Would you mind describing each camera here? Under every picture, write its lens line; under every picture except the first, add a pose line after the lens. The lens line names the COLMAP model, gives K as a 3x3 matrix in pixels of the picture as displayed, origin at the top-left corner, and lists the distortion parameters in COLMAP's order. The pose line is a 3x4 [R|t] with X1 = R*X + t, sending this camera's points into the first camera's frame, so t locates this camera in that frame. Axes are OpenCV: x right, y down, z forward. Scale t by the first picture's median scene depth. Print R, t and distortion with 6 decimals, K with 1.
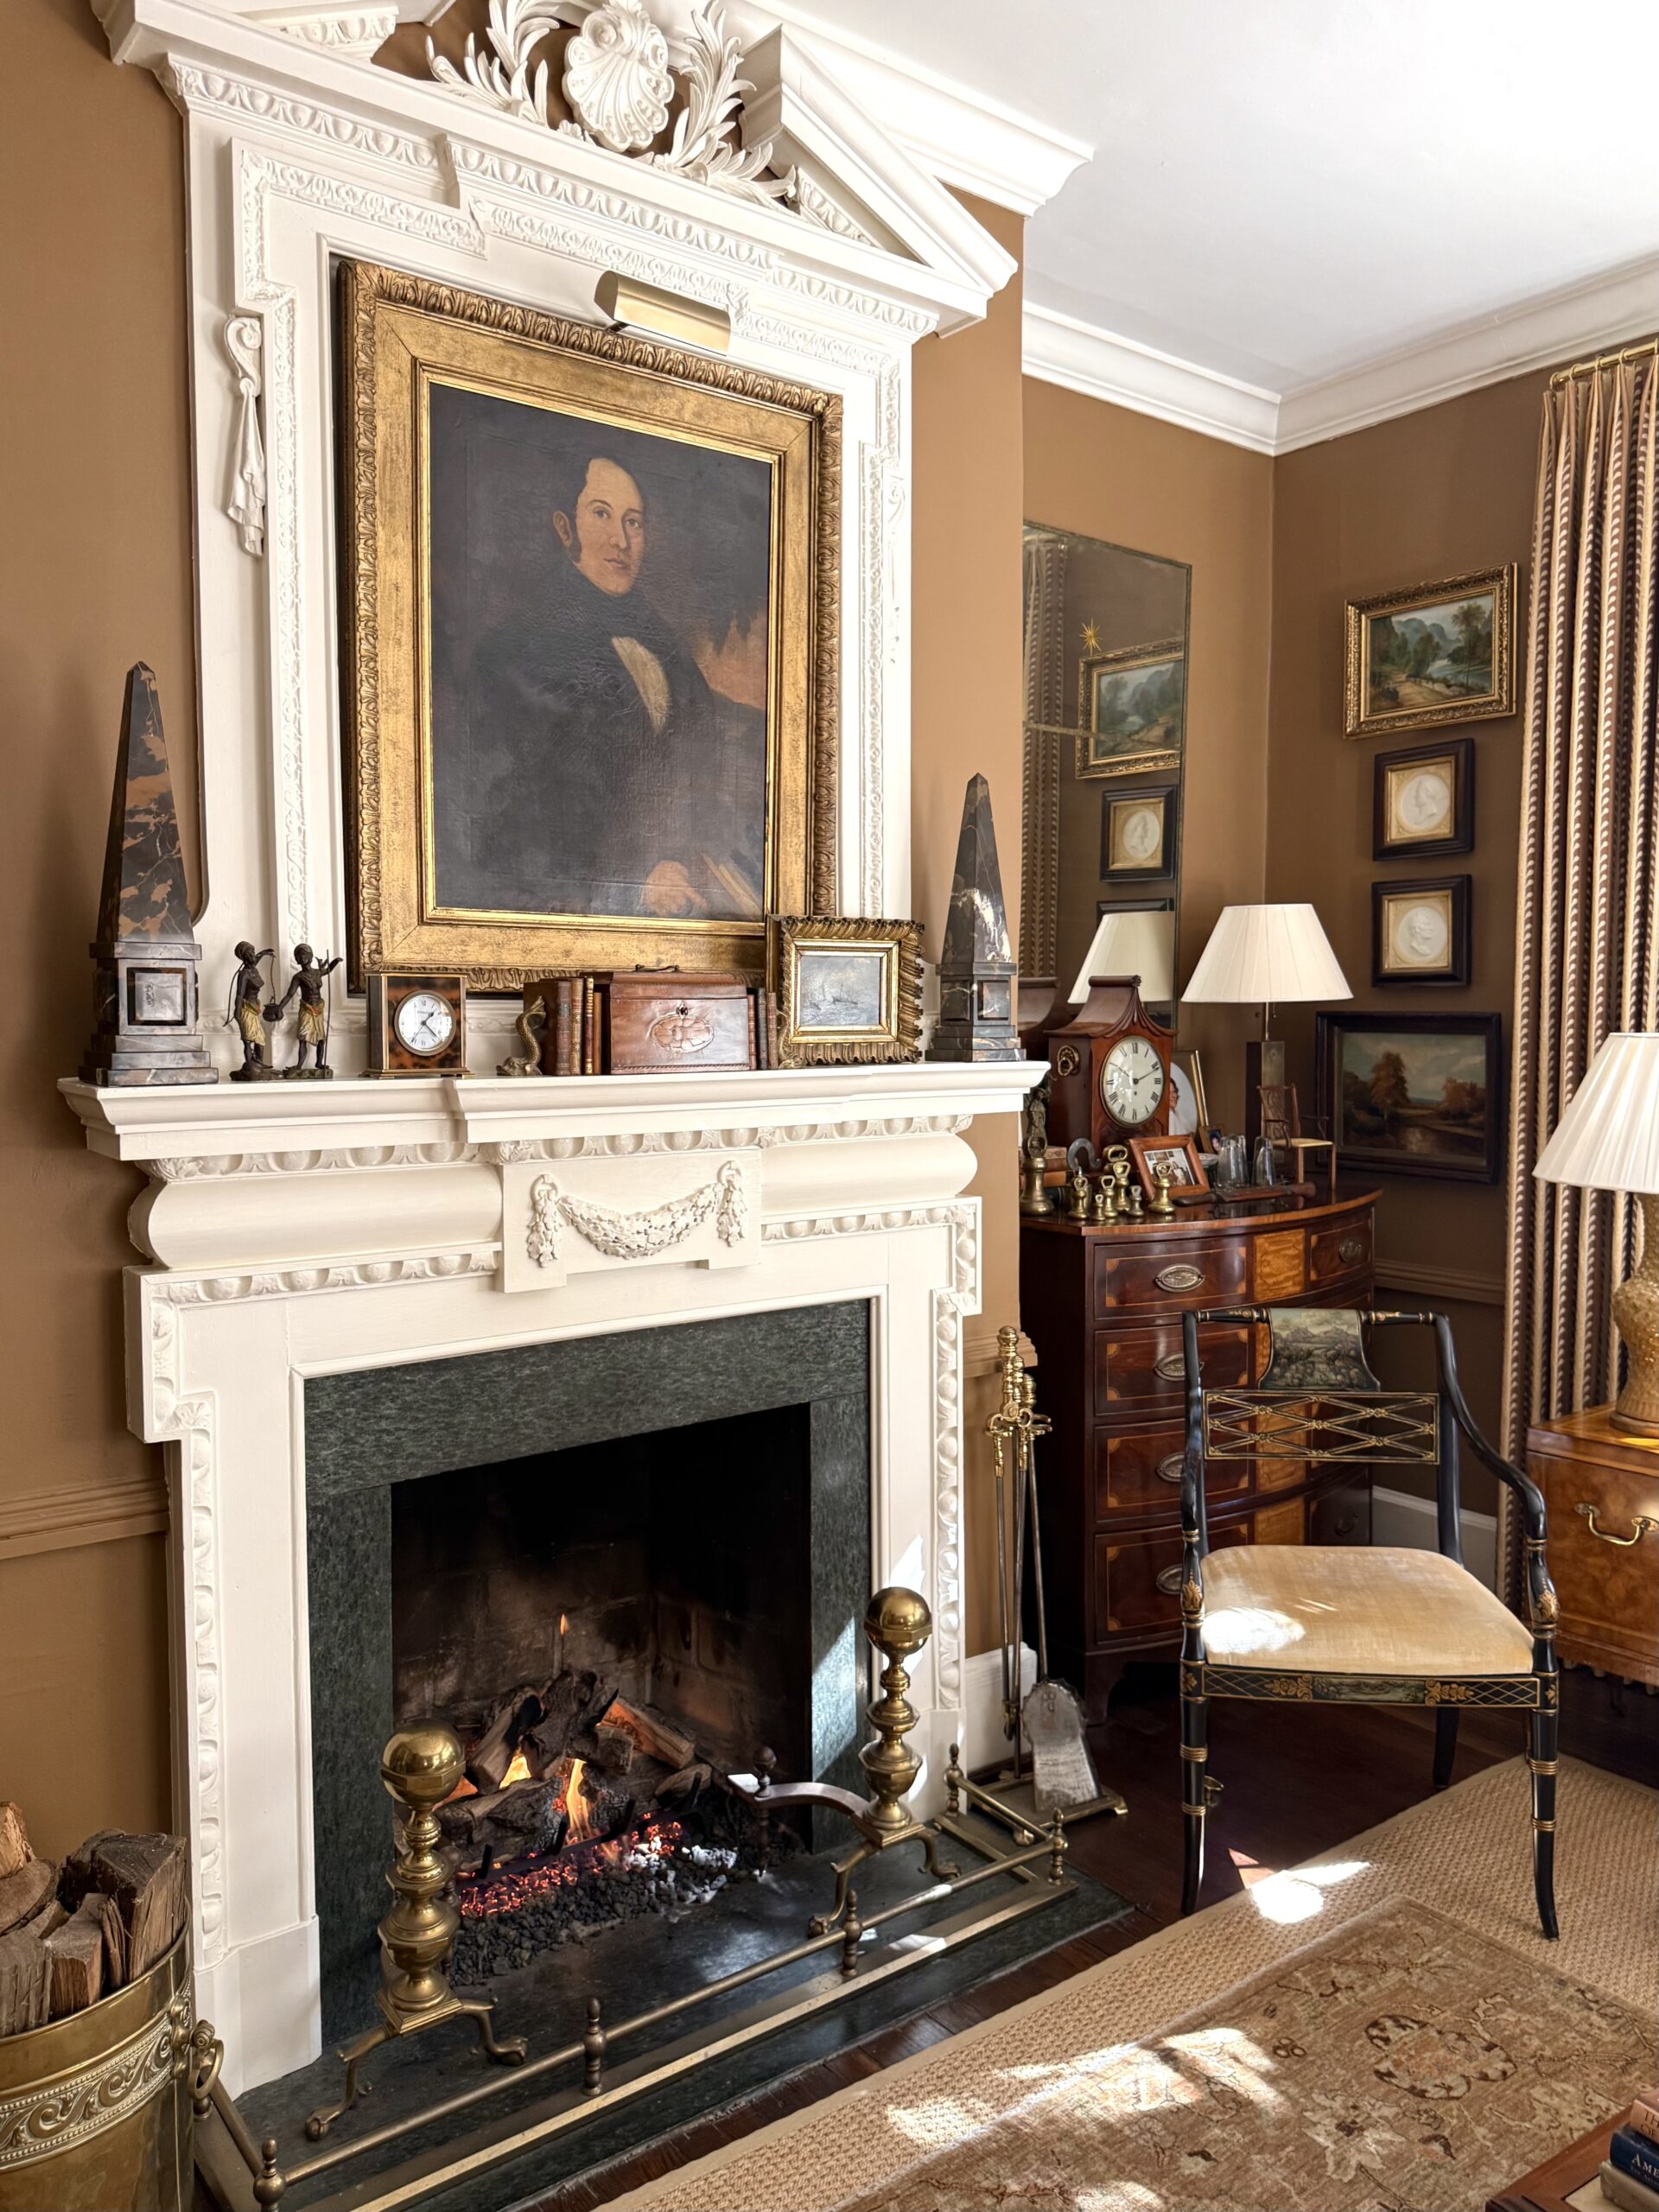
lens RADIAL K [[1657.1, 0, 823.5], [0, 1657.1, 1094.9], [0, 0, 1]] dist [0.054135, -0.060854]
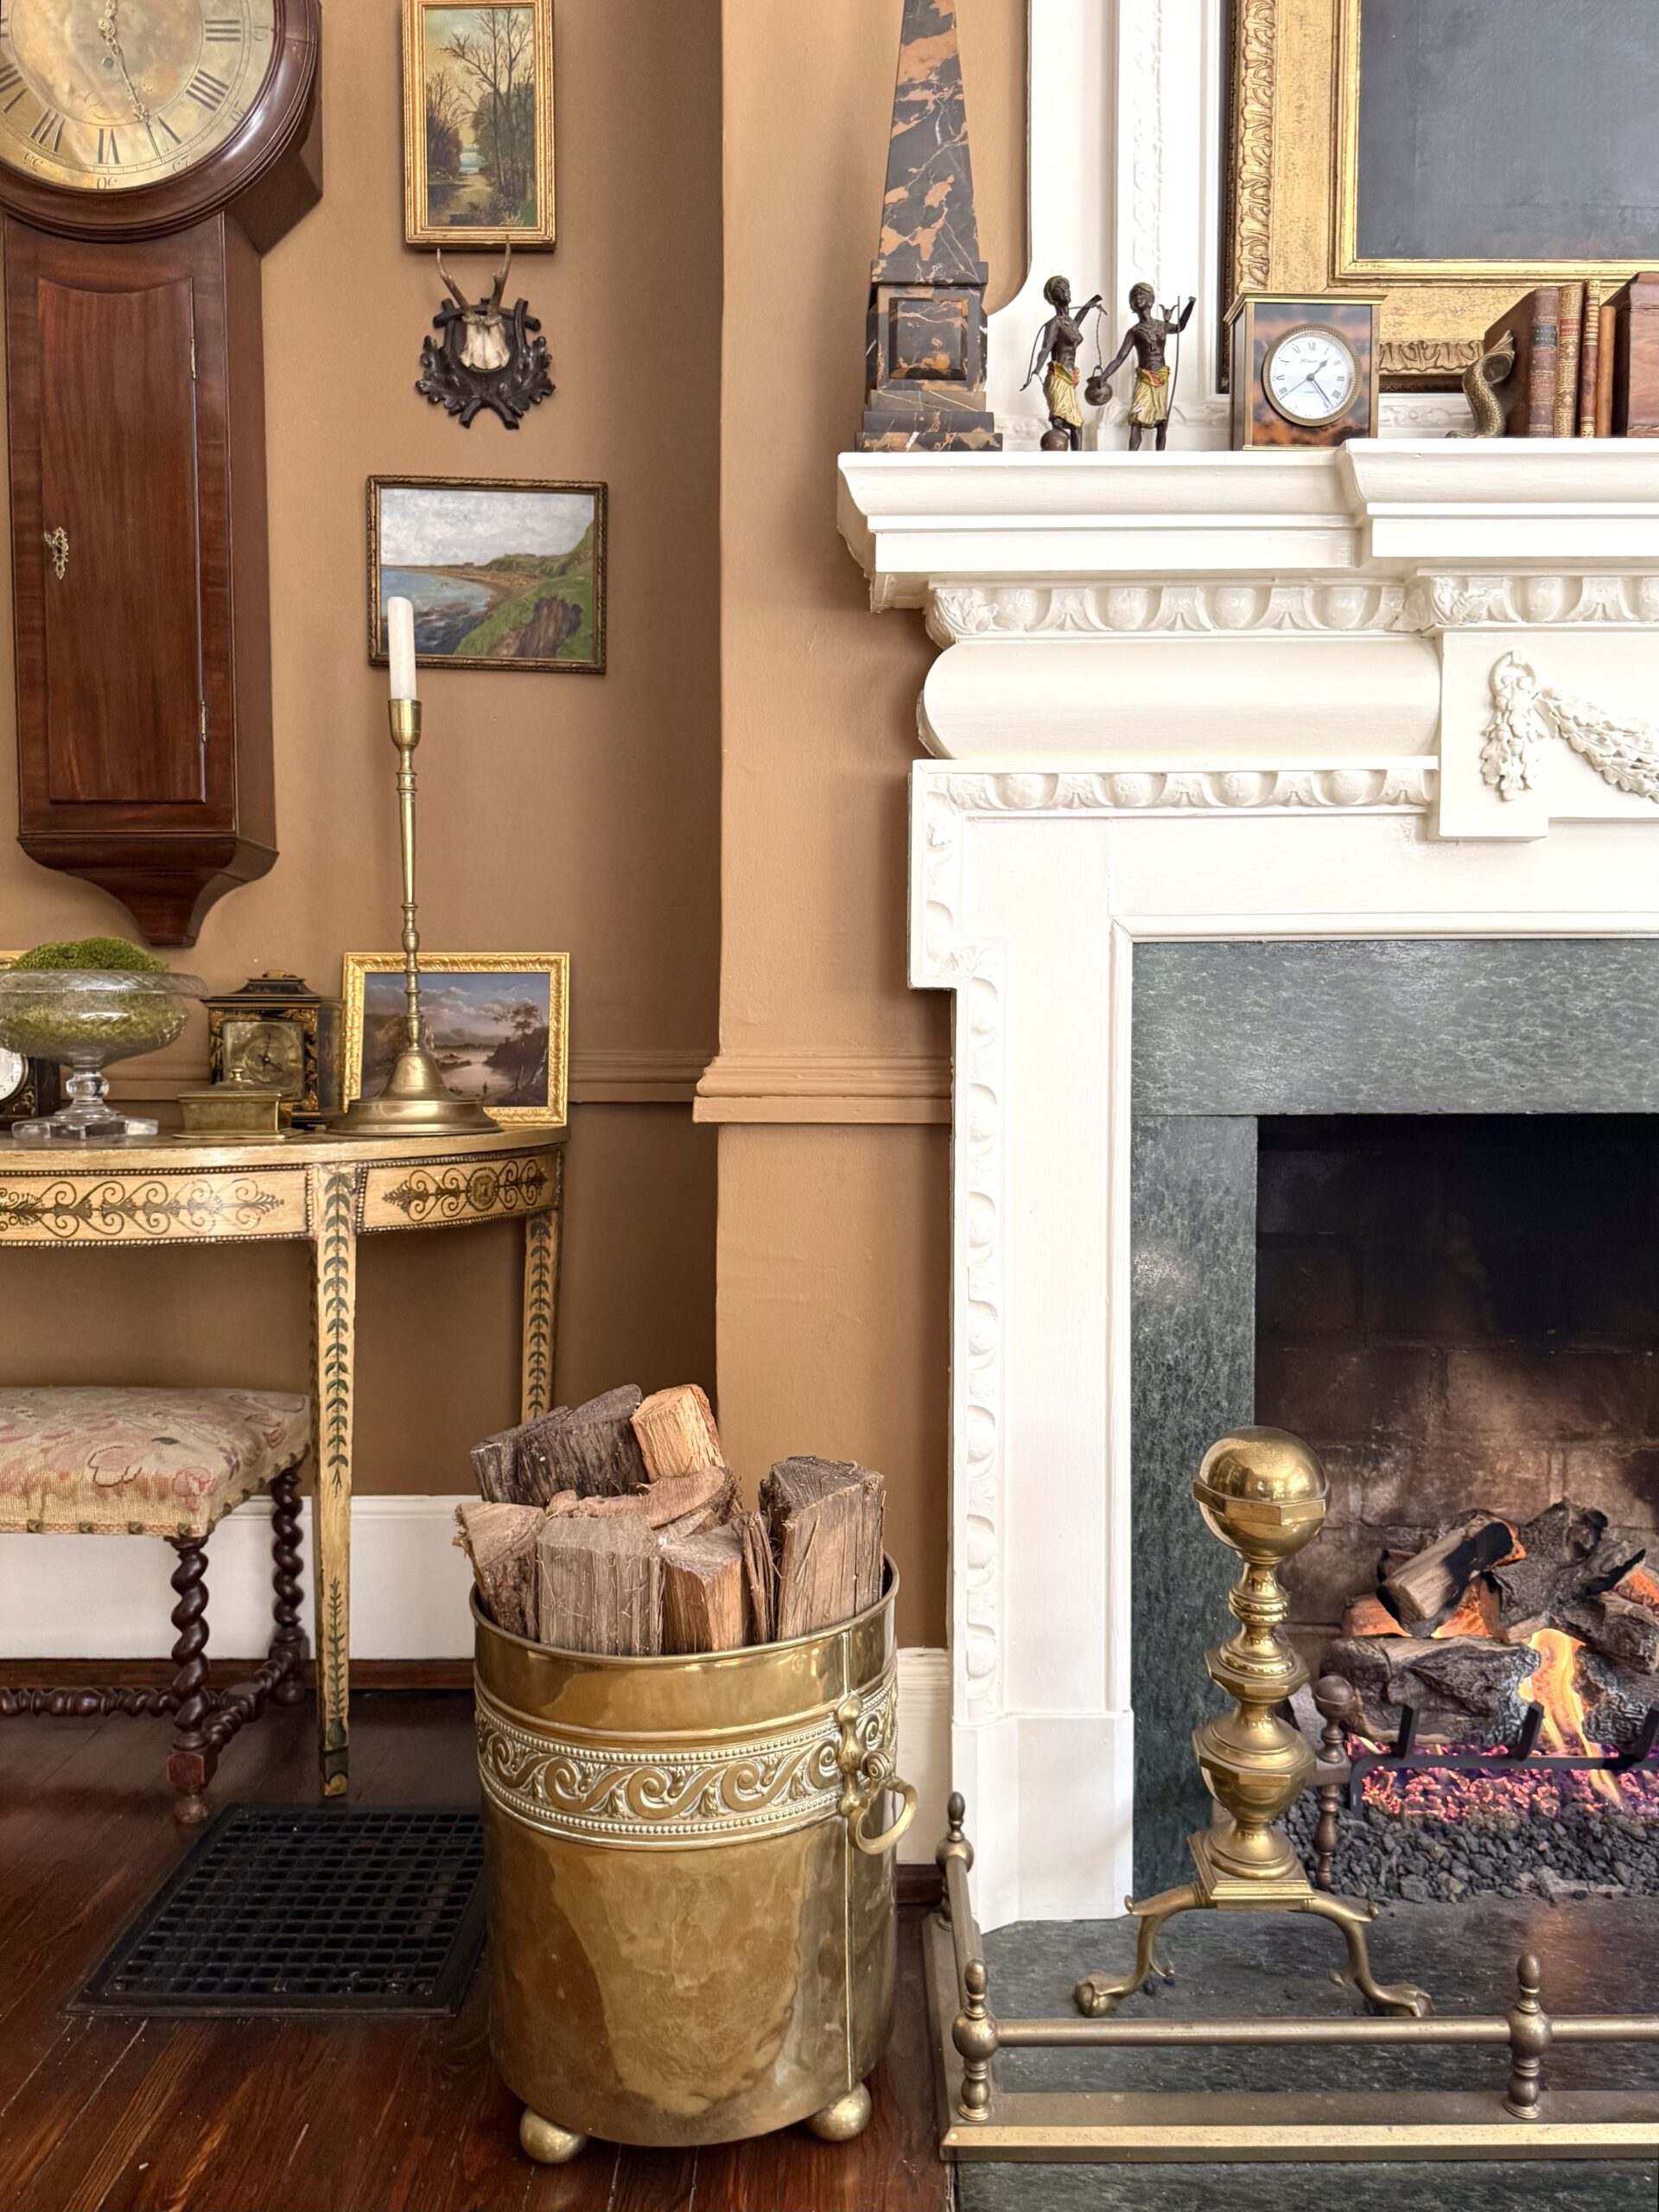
lens RADIAL K [[1657.1, 0, 842.9], [0, 1657.1, 1070.0], [0, 0, 1]] dist [0.054135, -0.060854]
pose [[0.802865, 0.024302, -0.595665, 0.009670], [-0.040981, 0.999055, -0.014476, 0.223054], [0.594750, 0.036033, 0.803103, 0.336019]]
